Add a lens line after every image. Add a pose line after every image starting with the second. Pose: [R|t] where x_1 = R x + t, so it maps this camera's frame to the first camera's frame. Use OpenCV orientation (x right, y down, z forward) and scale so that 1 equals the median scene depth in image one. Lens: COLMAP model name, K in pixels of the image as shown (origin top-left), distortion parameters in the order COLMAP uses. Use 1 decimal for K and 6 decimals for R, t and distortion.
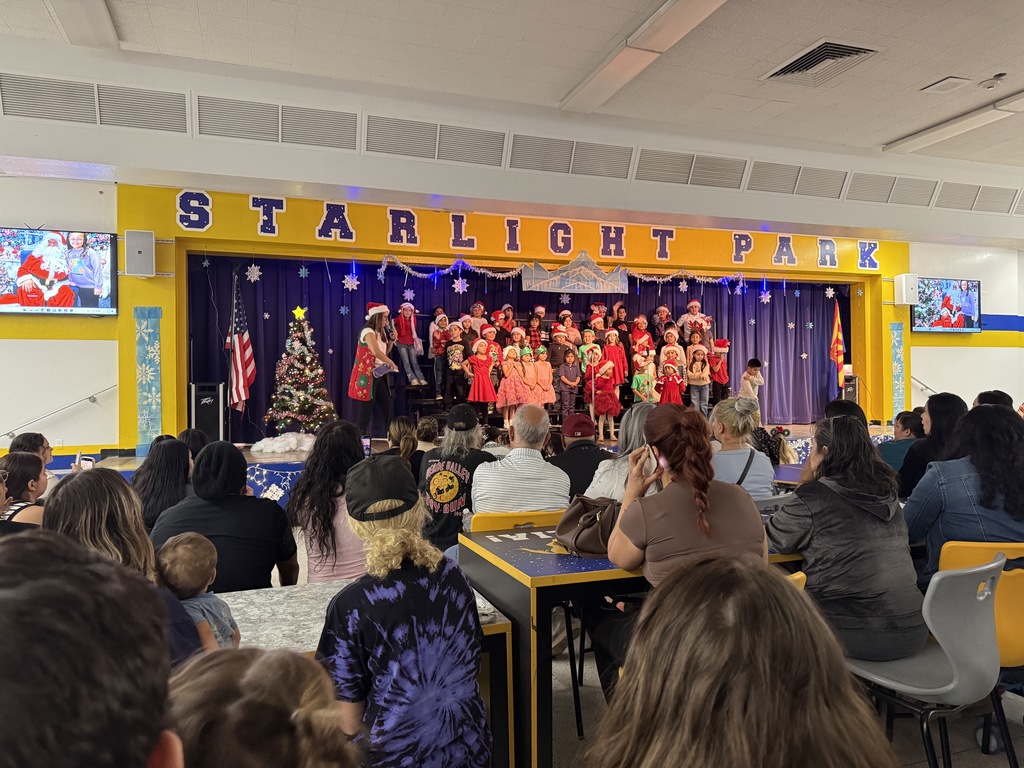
lens RADIAL K [[729.5, 0, 525.0], [0, 729.5, 391.7], [0, 0, 1]] dist [0.046612, -0.049635]
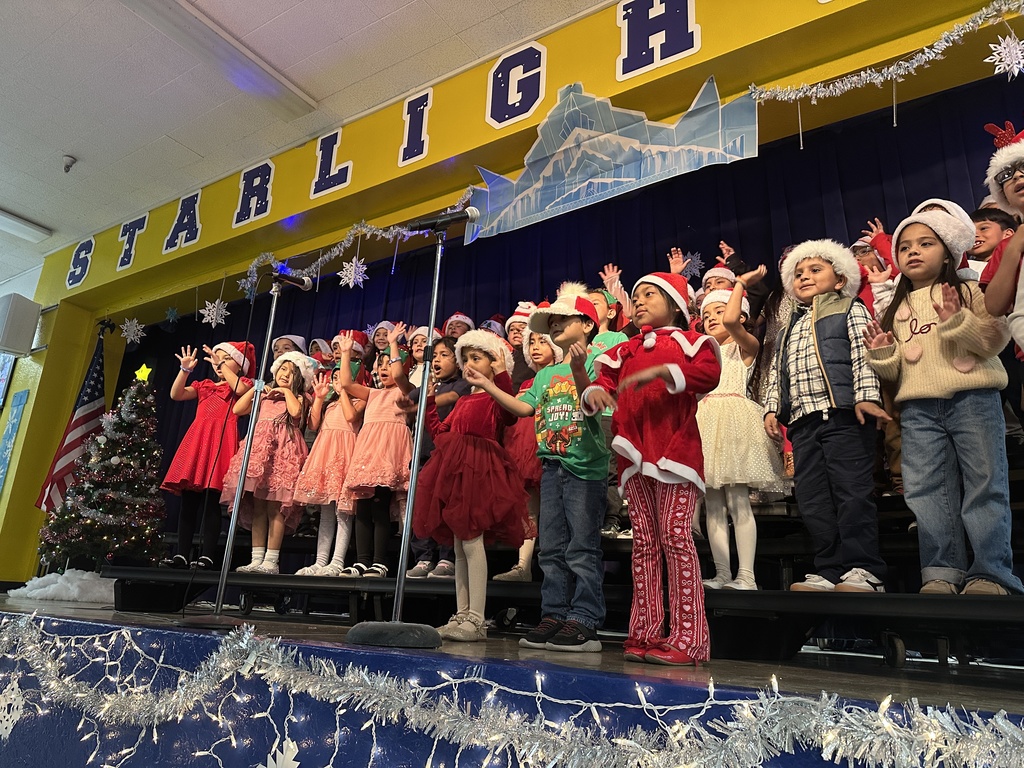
lens RADIAL K [[717.8, 0, 501.3], [0, 717.8, 414.8], [0, 0, 1]] dist [-0.009297, -0.008769]
pose [[0.569770, -0.163627, -0.805350, 0.323701], [-0.082732, 0.963579, -0.254307, 0.054067], [0.817629, 0.211524, 0.535481, 0.839251]]
